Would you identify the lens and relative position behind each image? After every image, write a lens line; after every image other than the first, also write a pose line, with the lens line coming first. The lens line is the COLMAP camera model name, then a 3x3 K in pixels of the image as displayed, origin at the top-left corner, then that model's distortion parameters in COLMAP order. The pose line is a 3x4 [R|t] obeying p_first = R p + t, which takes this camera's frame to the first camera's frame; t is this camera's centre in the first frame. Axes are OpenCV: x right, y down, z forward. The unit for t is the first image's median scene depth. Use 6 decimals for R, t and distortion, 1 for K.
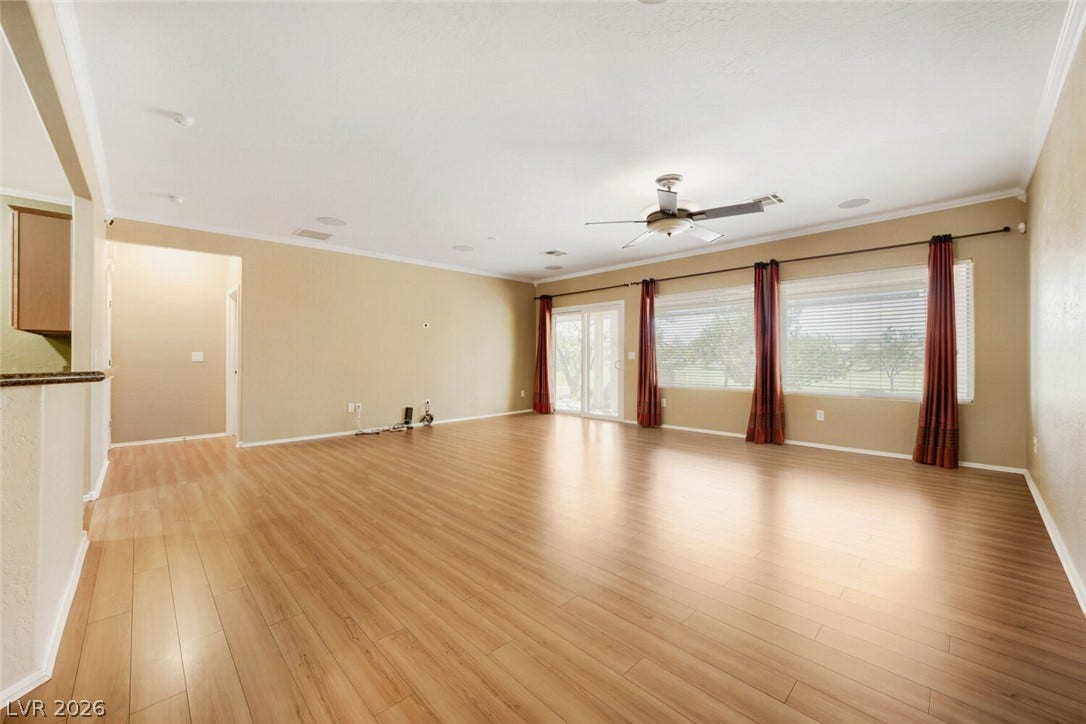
lens RADIAL K [[428.8, 0, 546.5], [0, 428.8, 360.7], [0, 0, 1]] dist [-0.007940, 0.001703]
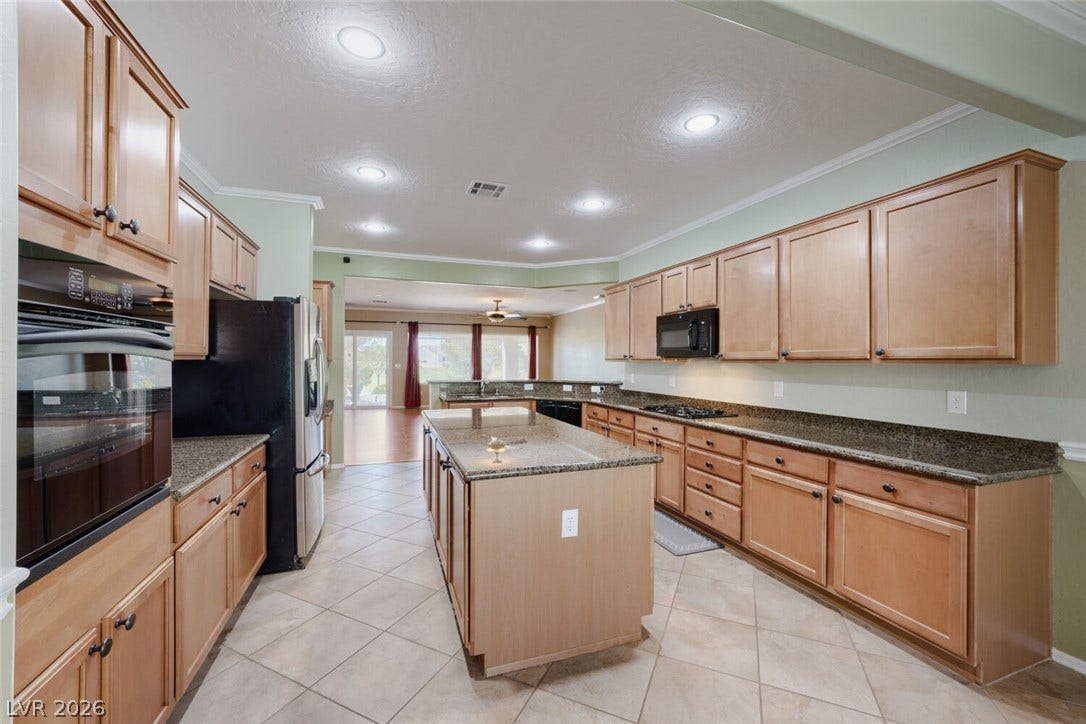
lens RADIAL K [[428.8, 0, 541.7], [0, 428.8, 361.4], [0, 0, 1]] dist [-0.007940, 0.001703]
pose [[0.423451, -0.000158, 0.905919, -1.112819], [0.002811, 0.999995, -0.001139, -0.026904], [-0.905915, 0.003028, 0.423449, -0.198281]]
